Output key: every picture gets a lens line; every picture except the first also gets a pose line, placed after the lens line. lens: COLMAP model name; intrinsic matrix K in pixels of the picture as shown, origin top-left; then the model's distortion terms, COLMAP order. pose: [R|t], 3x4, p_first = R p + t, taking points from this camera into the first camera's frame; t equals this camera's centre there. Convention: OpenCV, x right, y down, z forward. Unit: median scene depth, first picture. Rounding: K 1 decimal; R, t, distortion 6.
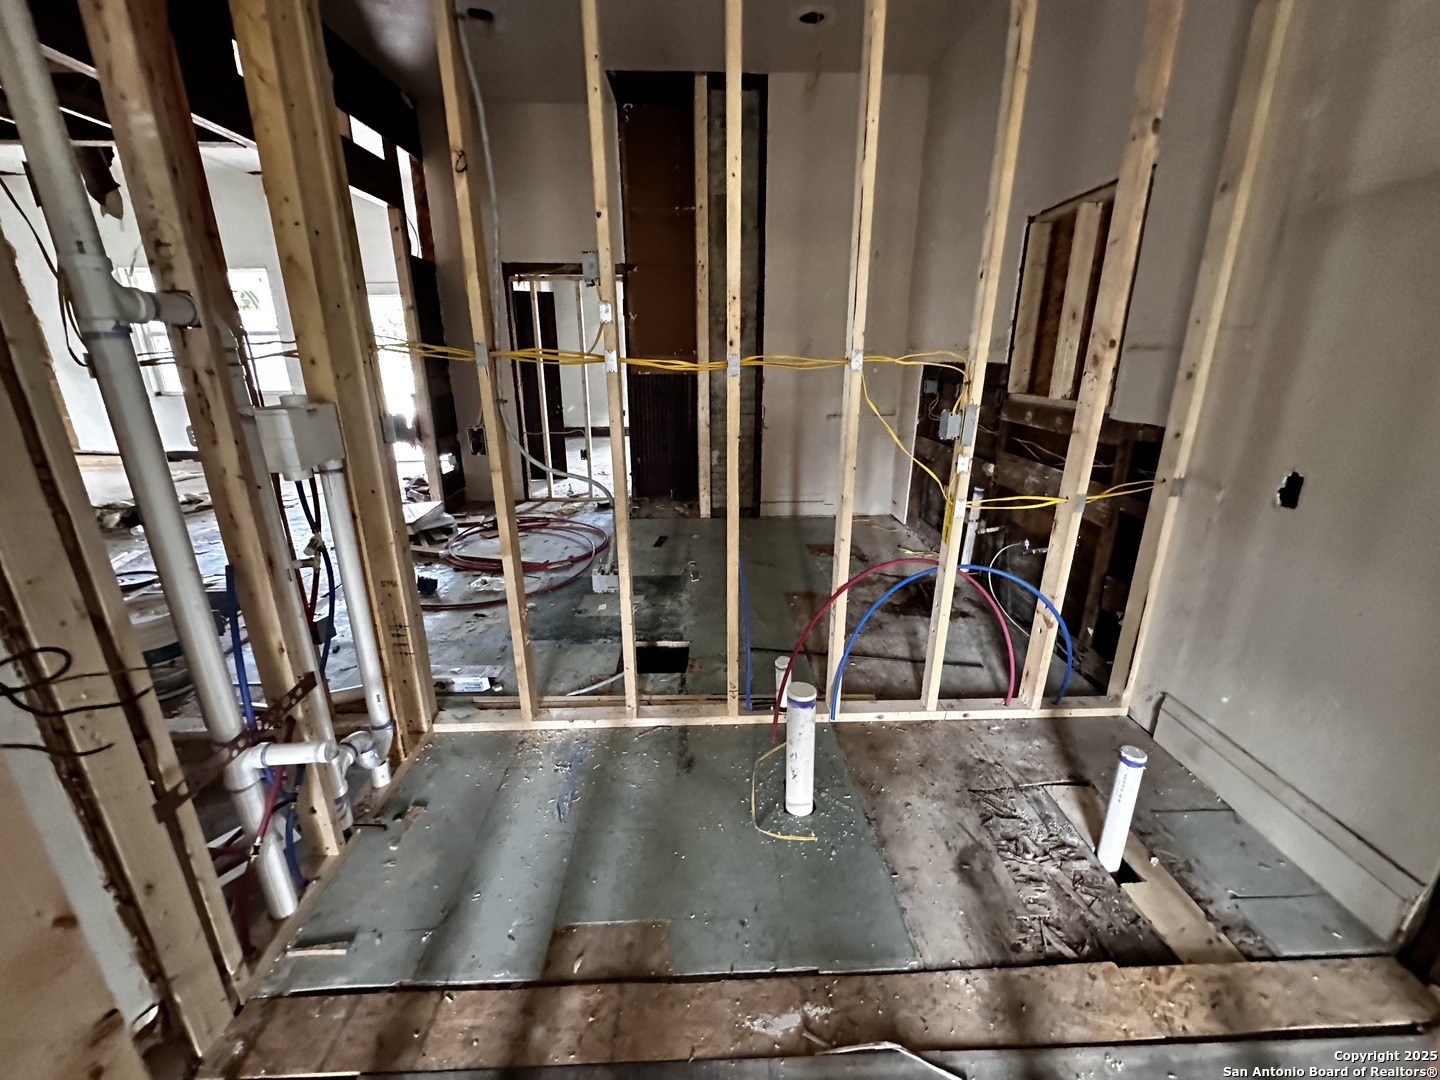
lens RADIAL K [[575.5, 0, 719.0], [0, 575.5, 538.0], [0, 0, 1]] dist [-0.006336, 0.000363]
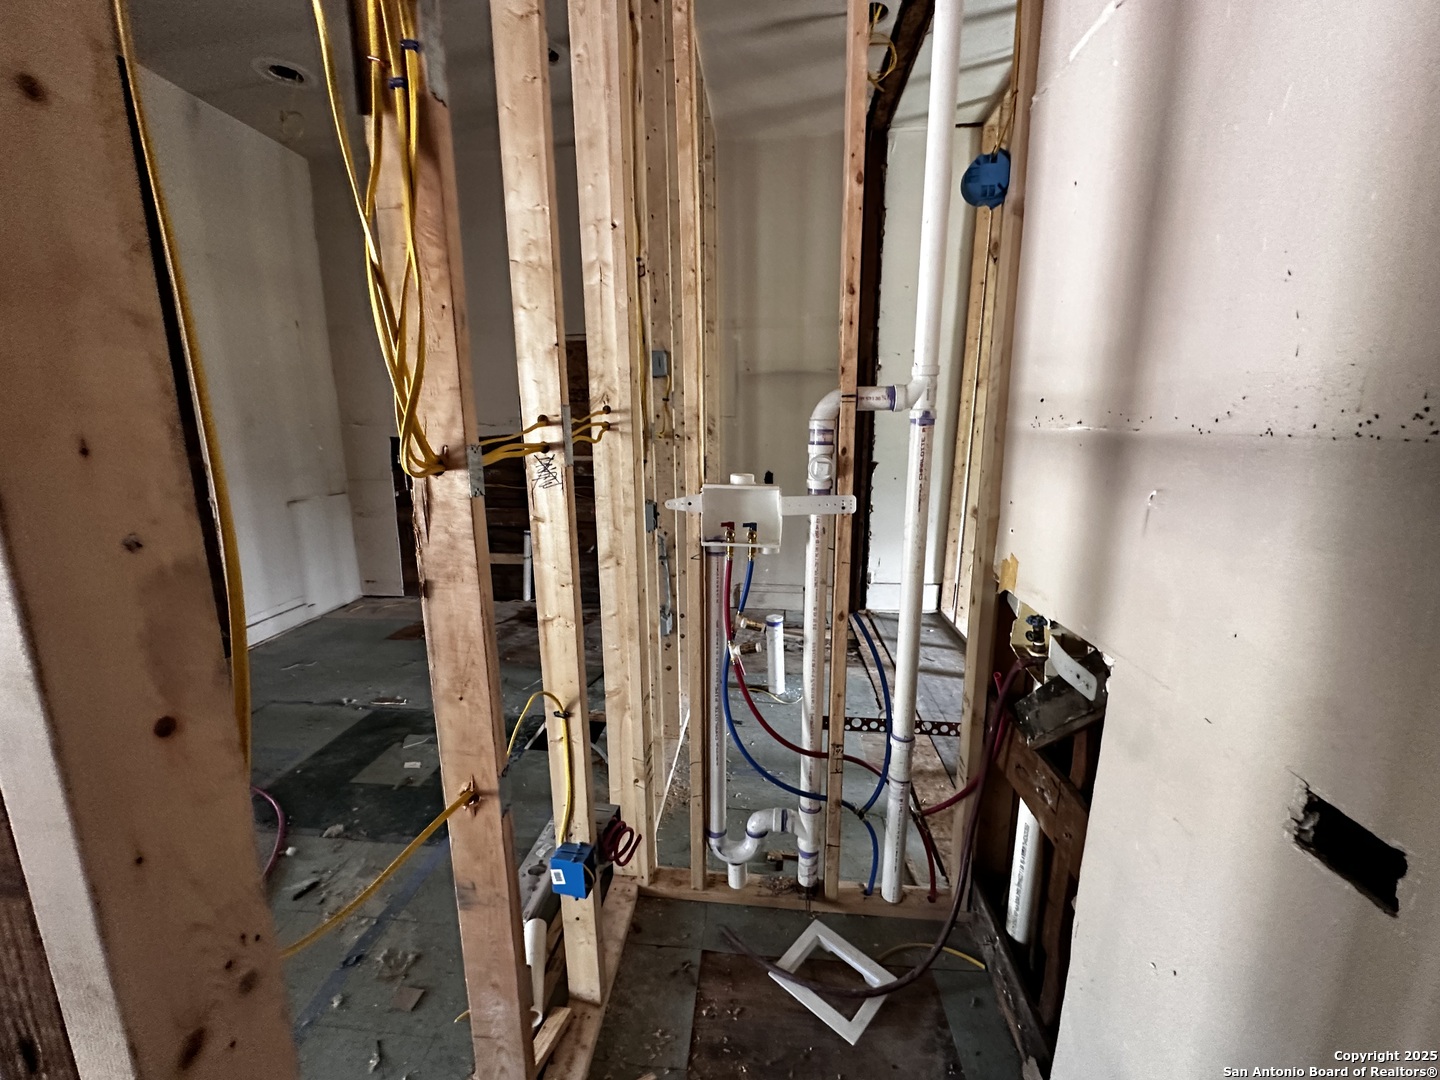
lens RADIAL K [[575.5, 0, 719.0], [0, 575.5, 538.0], [0, 0, 1]] dist [-0.006336, 0.000363]
pose [[0.125499, -0.192700, 0.973199, -1.081459], [0.304483, 0.941094, 0.147078, -0.190086], [-0.944214, 0.277865, 0.176780, 0.551601]]
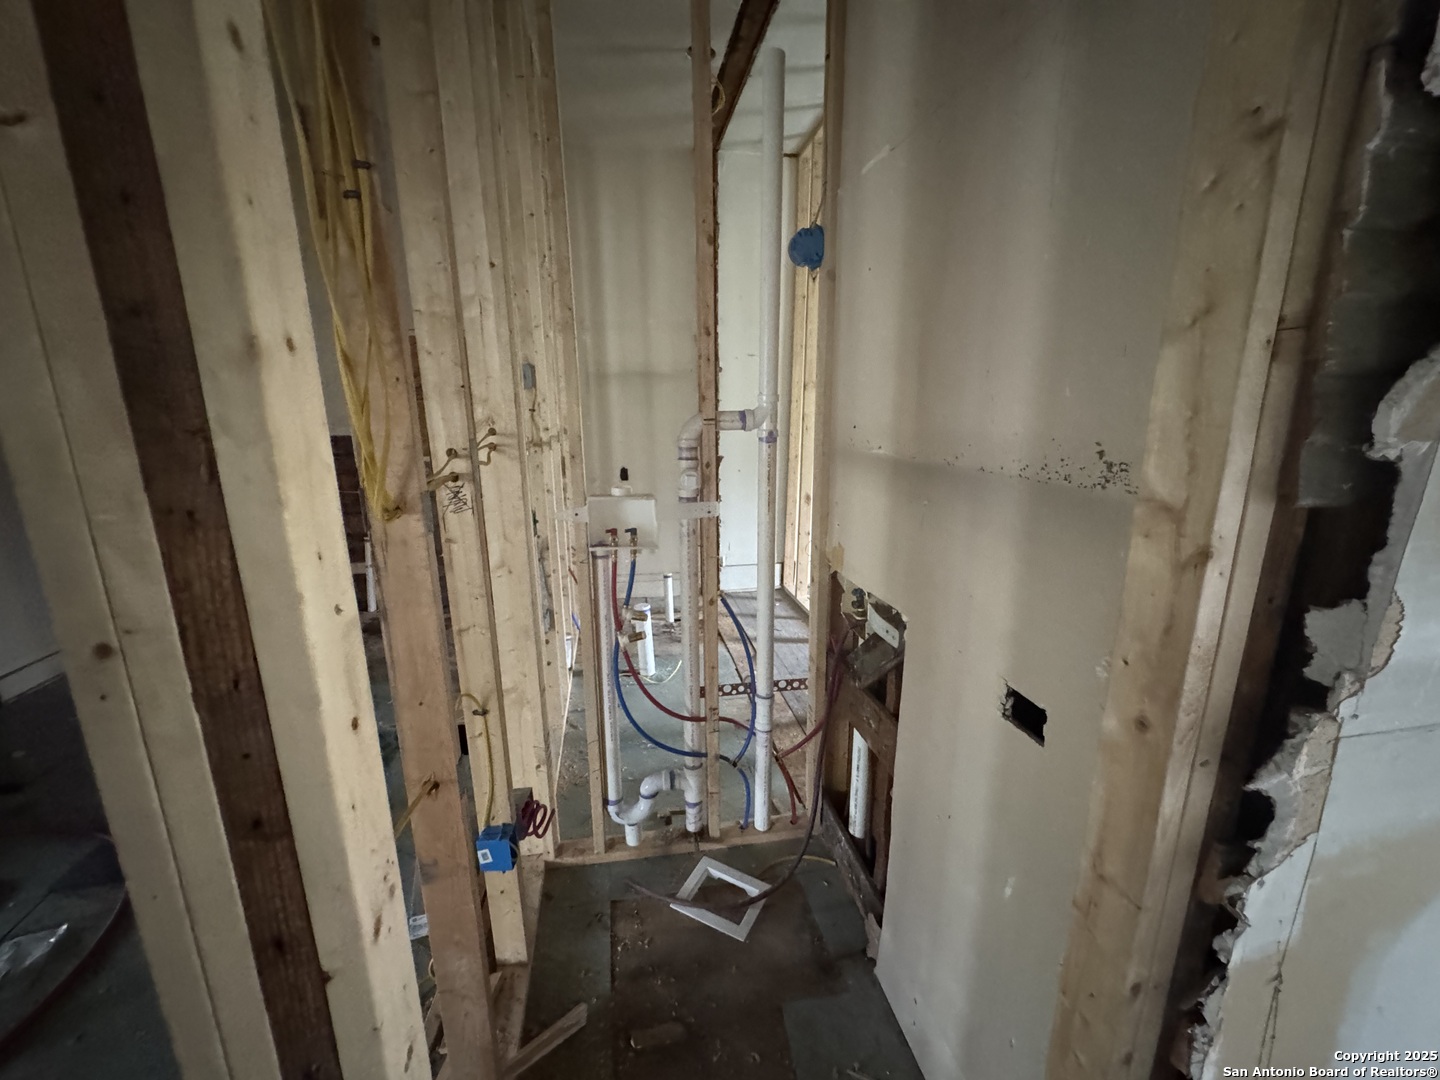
lens RADIAL K [[576.1, 0, 717.1], [0, 576.1, 539.6], [0, 0, 1]] dist [0.001955, 0.000064]
pose [[-0.143729, -0.220149, 0.964819, -1.183461], [0.305966, 0.917289, 0.254883, -0.242997], [-0.941131, 0.331836, -0.064483, 0.575900]]
